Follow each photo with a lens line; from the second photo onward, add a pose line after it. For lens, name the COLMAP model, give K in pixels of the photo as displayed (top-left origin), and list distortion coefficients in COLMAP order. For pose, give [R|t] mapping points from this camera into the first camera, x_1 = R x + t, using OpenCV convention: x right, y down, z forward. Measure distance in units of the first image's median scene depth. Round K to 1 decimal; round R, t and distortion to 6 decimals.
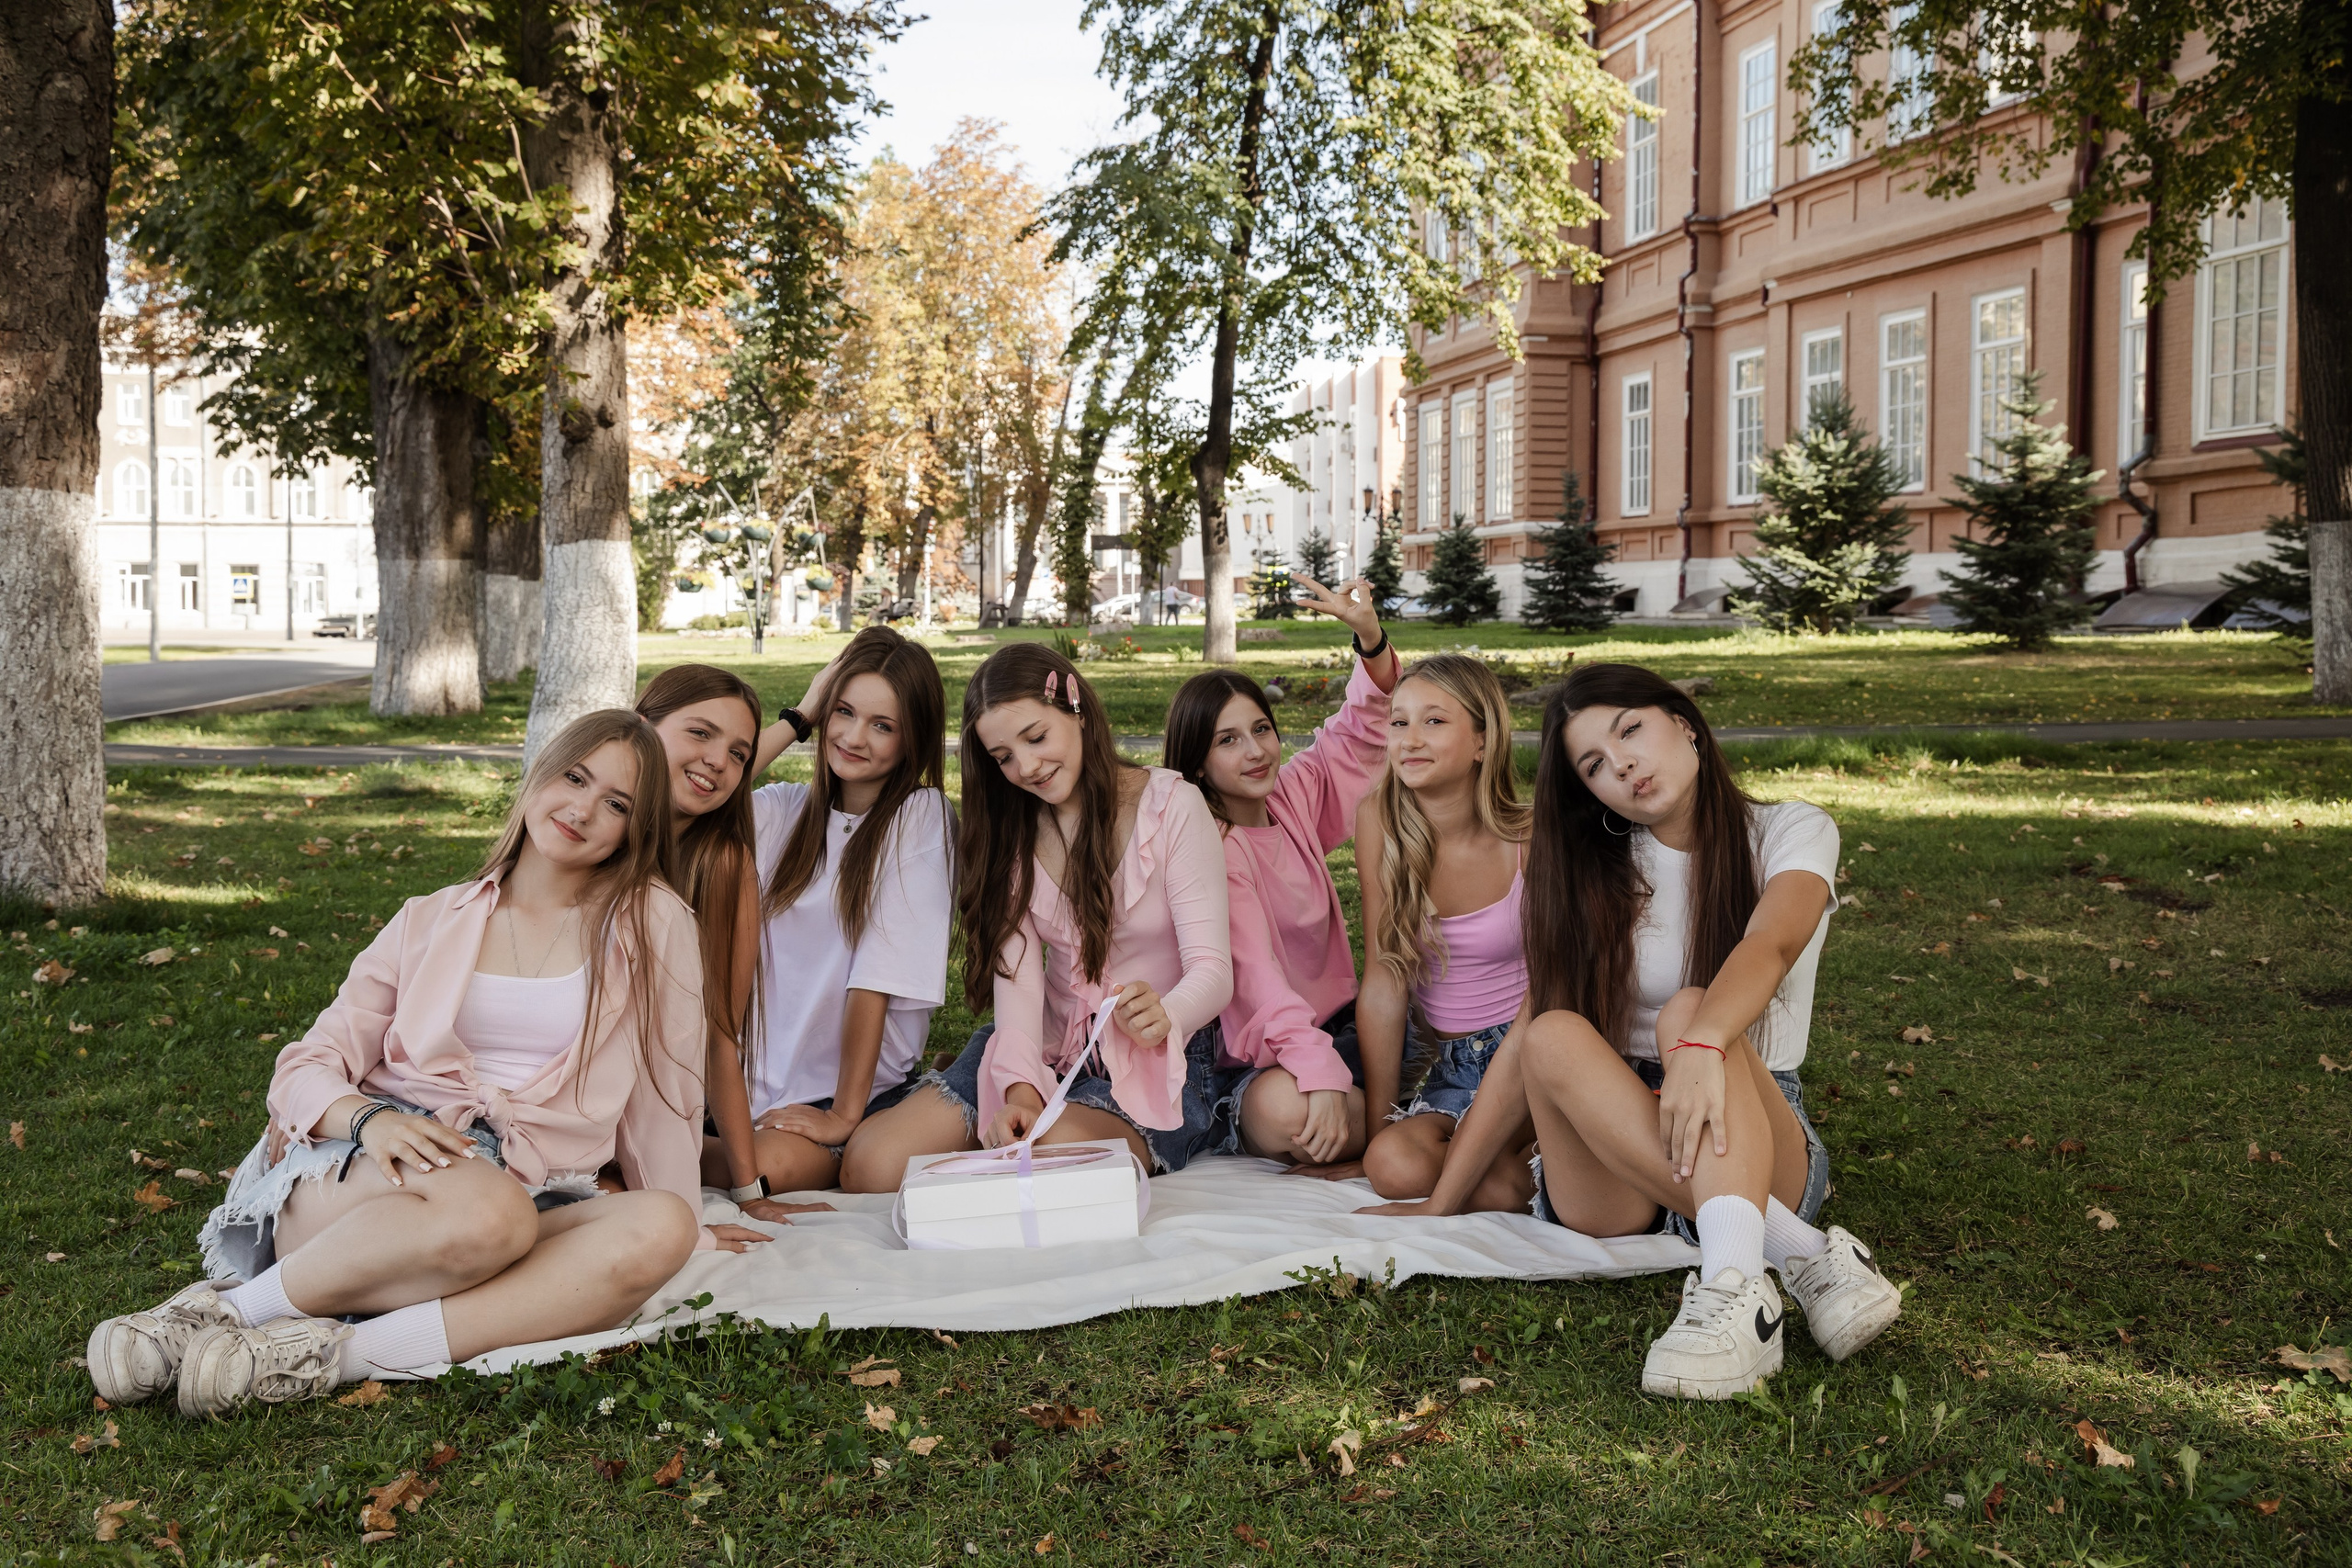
lens RADIAL K [[2703.1, 0, 1152.2], [0, 2703.1, 711.4], [0, 0, 1]] dist [0.059277, 0.371315]
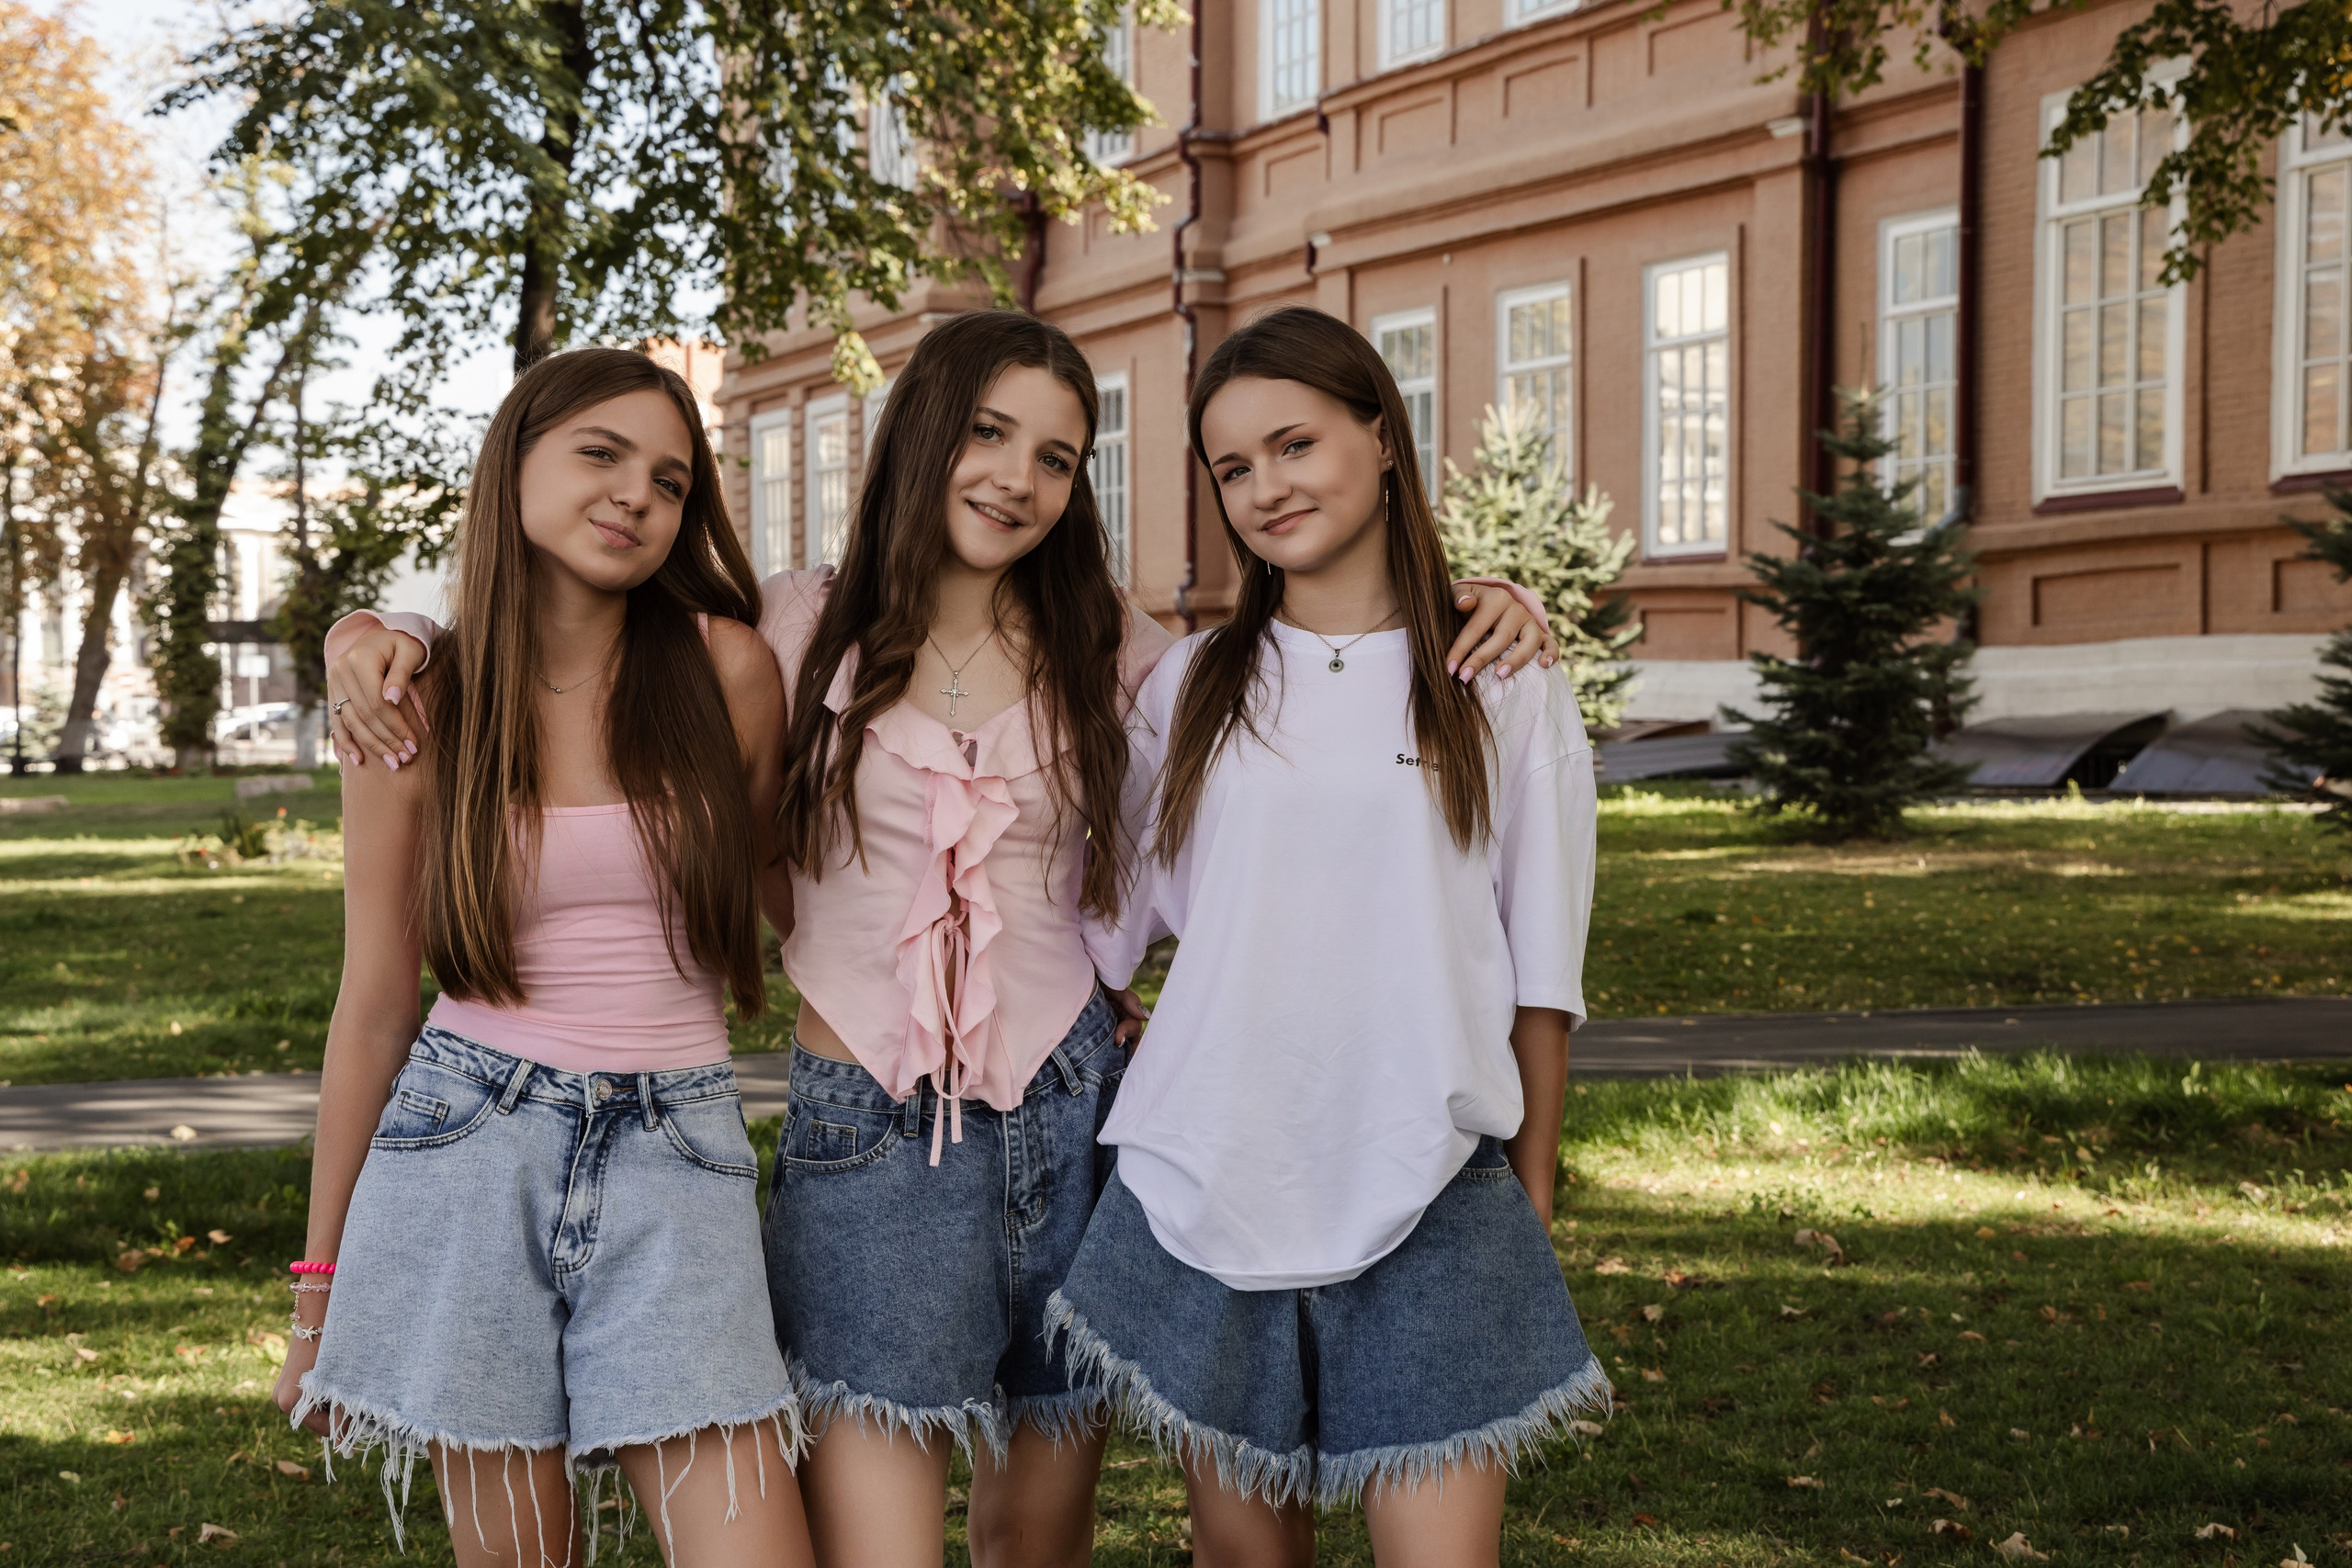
lens RADIAL K [[3957.5, 0, 1096.5], [0, 3957.5, 812.1], [0, 0, 1]] dist [0.192927, 0.827803]
pose [[0.976471, -0.012241, 0.215300, -0.033903], [0.014630, 0.999848, -0.009508, -0.016240], [-0.215150, 0.012434, 0.976502, 0.113316]]
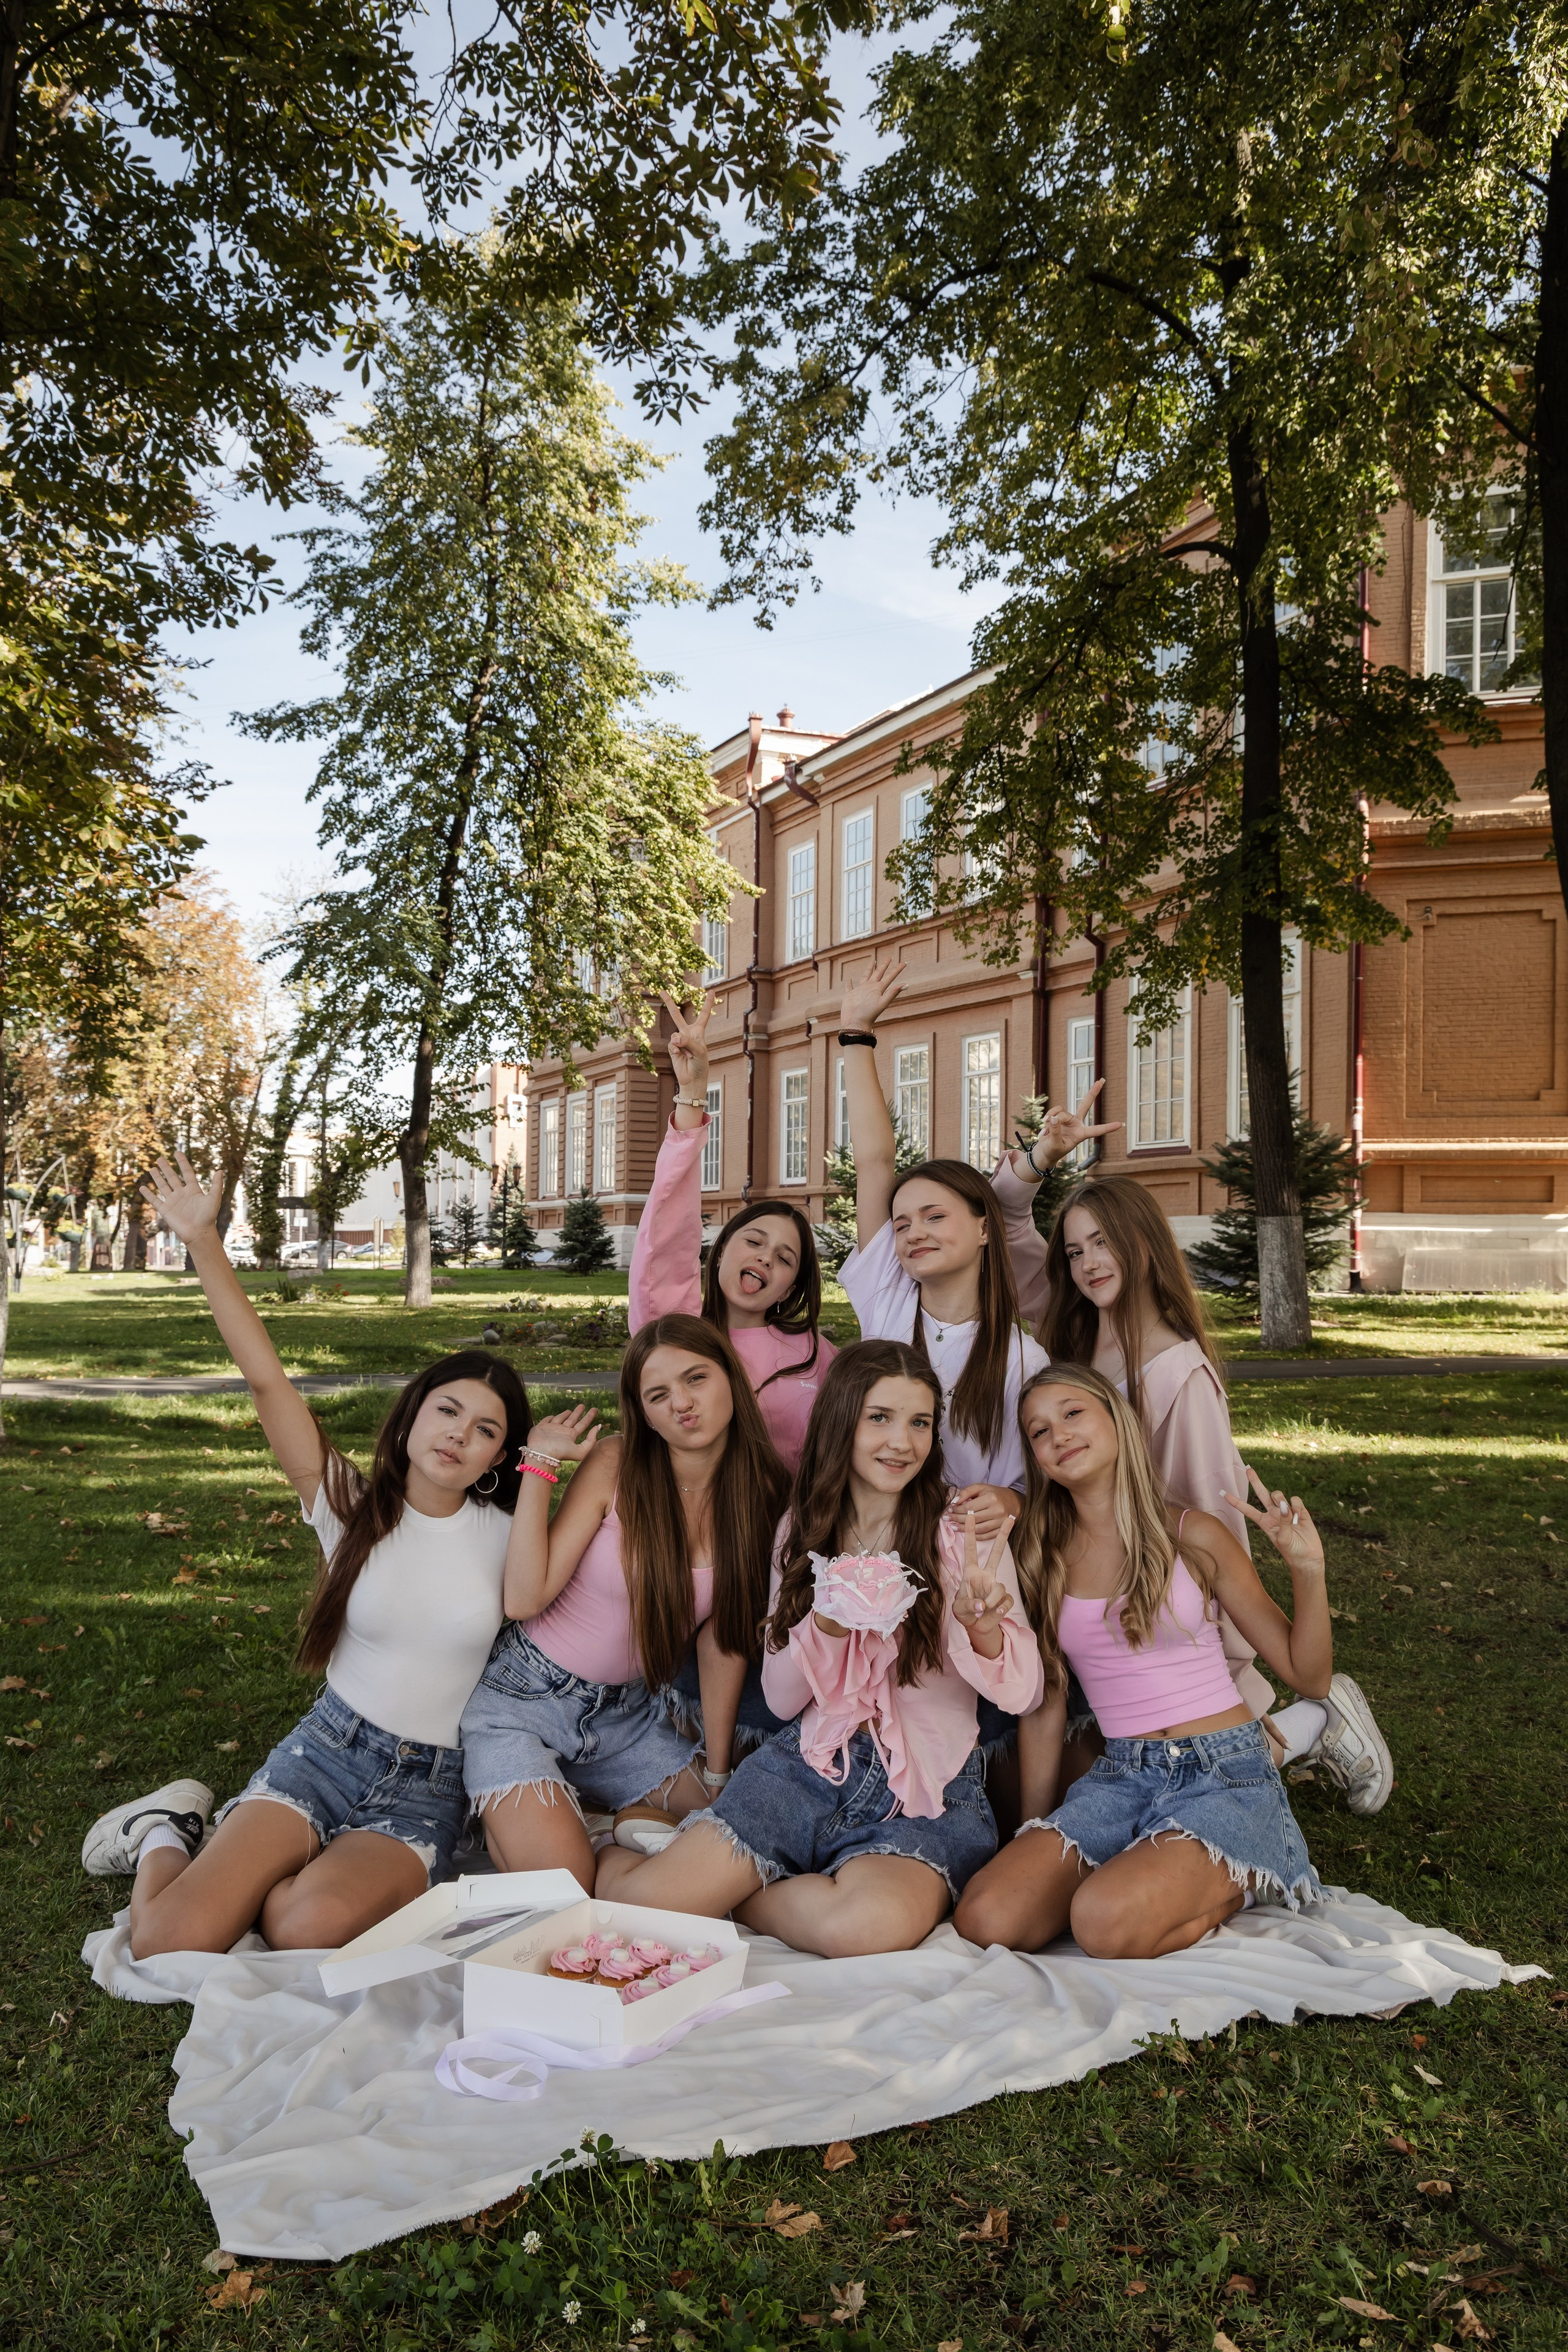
lens RADIAL K [[2057.6, 0, 733.7], [0, 2057.6, 1256.0], [0, 0, 1]] dist [-0.067631, 0.144055]
pose [[0.976944, 0.011090, 0.213209, -0.028998], [-0.003419, 0.999335, -0.036313, -0.005876], [-0.213470, 0.034747, 0.976331, 0.033440]]
